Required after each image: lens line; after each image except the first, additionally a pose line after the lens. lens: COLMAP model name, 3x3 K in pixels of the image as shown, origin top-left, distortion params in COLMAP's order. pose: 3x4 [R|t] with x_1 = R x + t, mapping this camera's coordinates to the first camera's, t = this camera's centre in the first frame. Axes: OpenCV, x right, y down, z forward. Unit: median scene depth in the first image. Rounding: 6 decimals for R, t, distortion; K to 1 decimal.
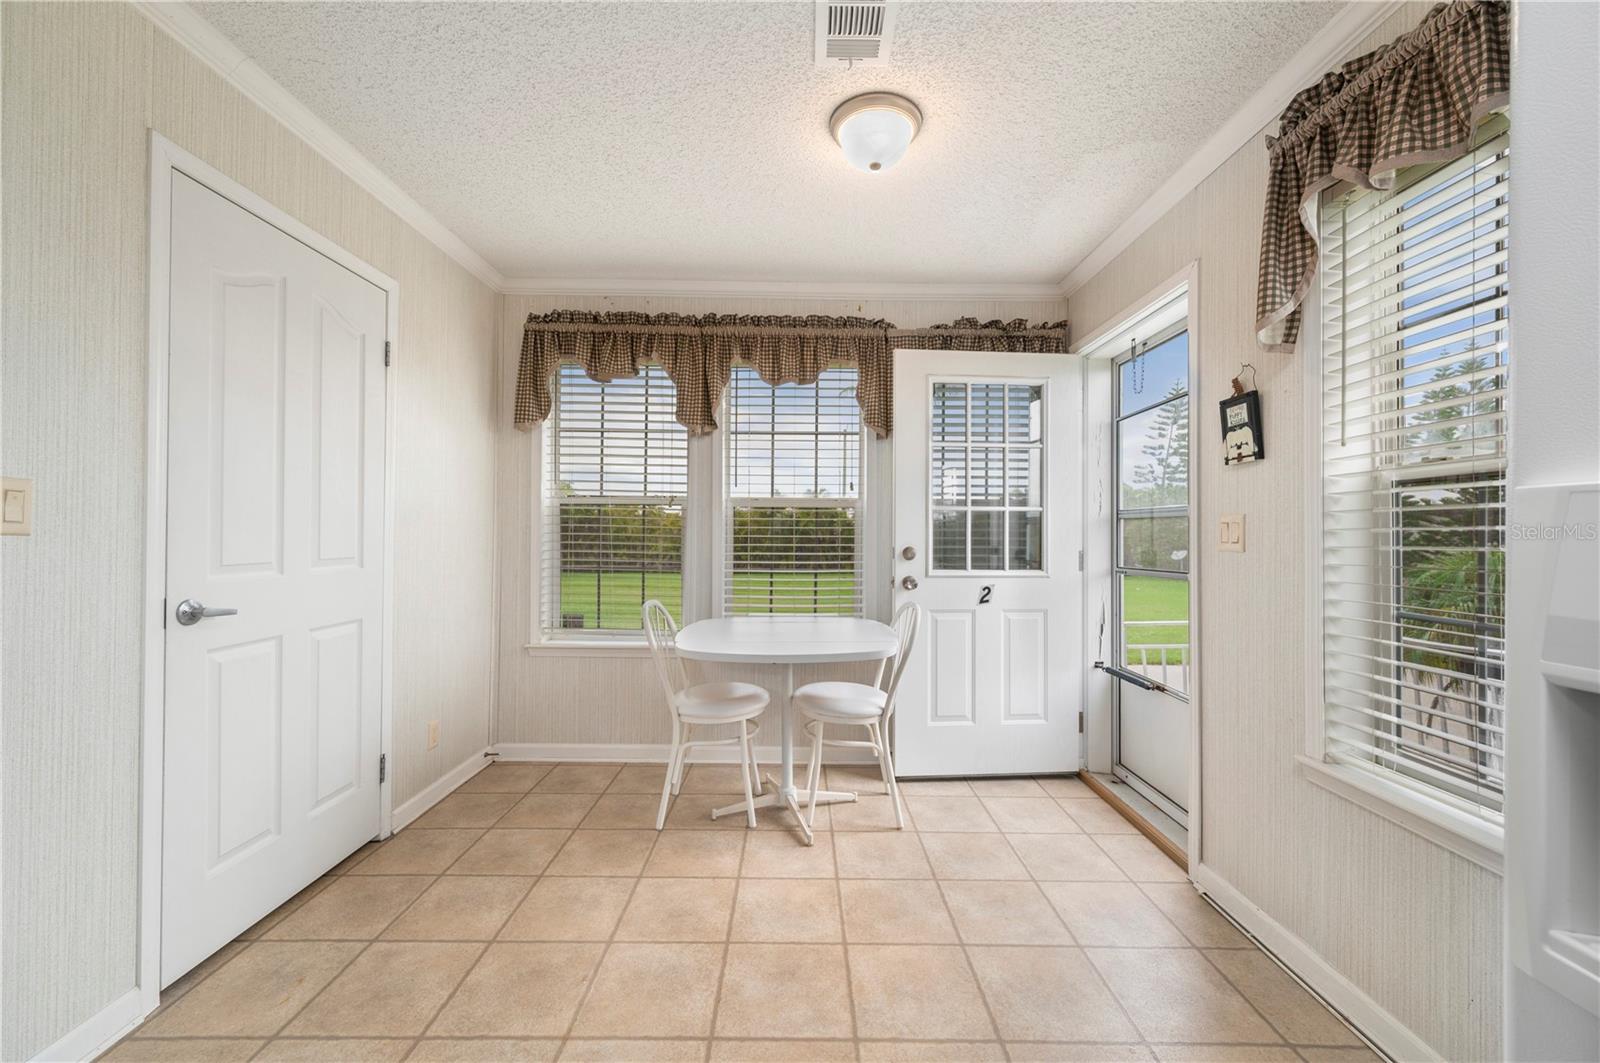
lens RADIAL K [[641.1, 0, 800.0], [0, 641.1, 531.5], [0, 0, 1]] dist [-0.000282, -0.000045]
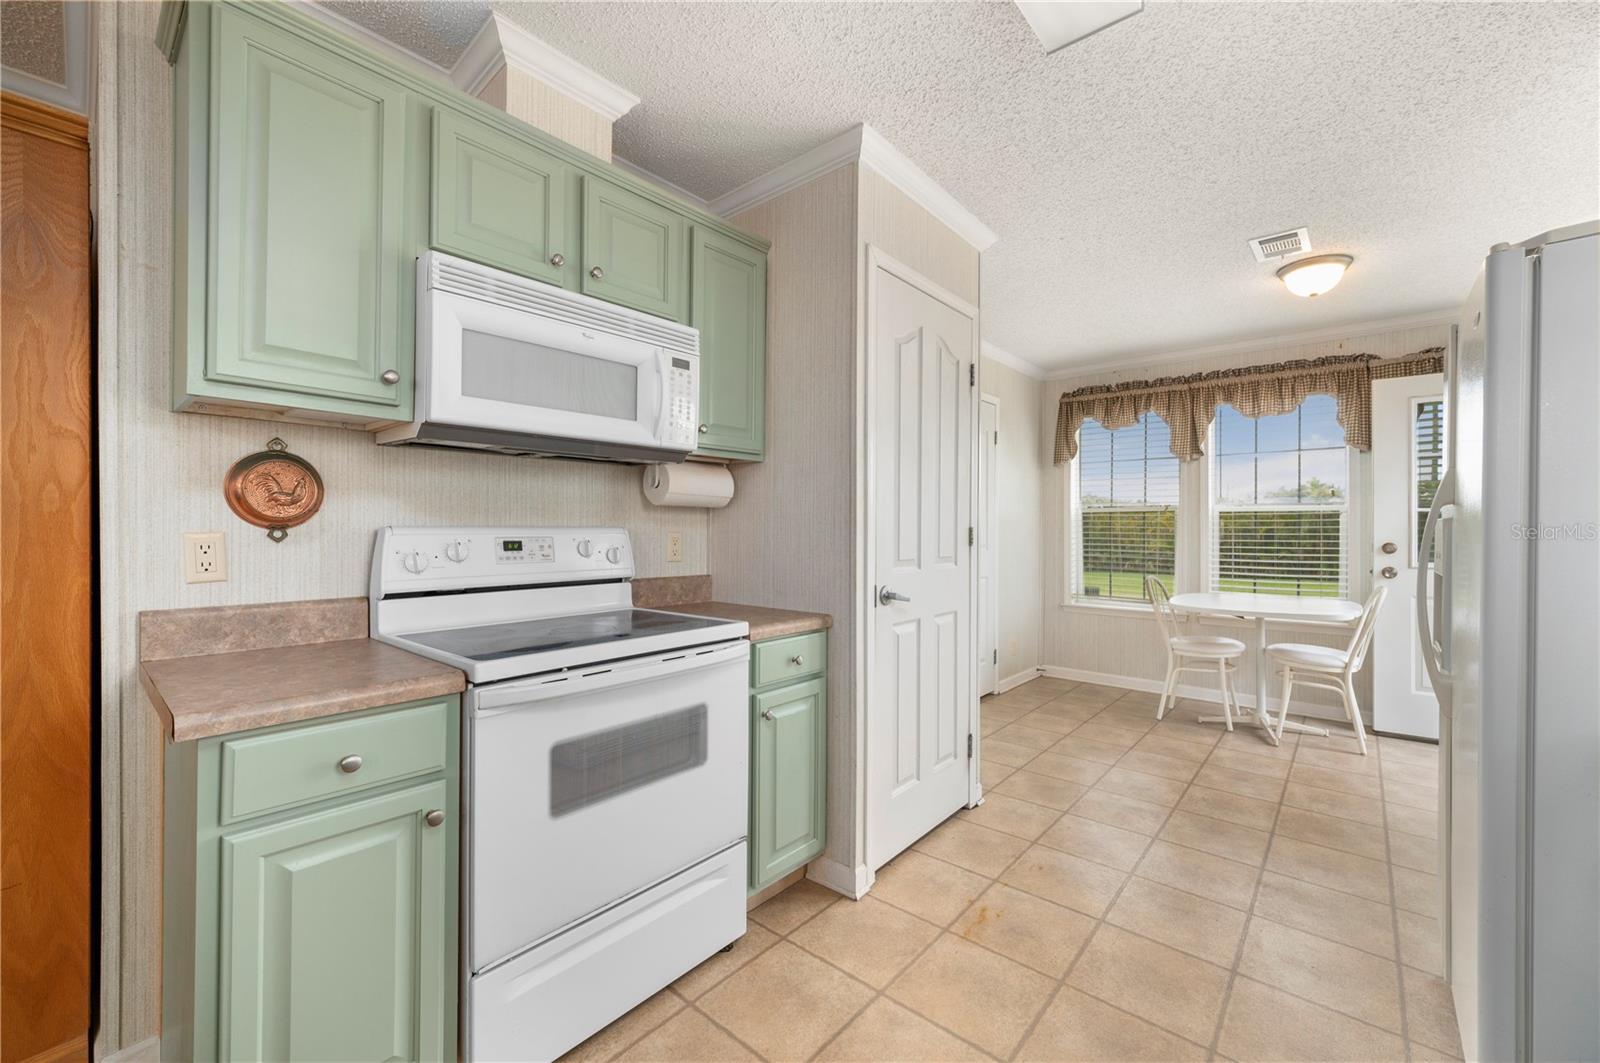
lens RADIAL K [[628.0, 0, 806.0], [0, 628.0, 529.5], [0, 0, 1]] dist [-0.002359, -0.000108]
pose [[0.753528, -0.005810, -0.657390, 0.116224], [0.003726, 0.999983, -0.004567, 0.000329], [0.657405, 0.000992, 0.753536, -0.594592]]
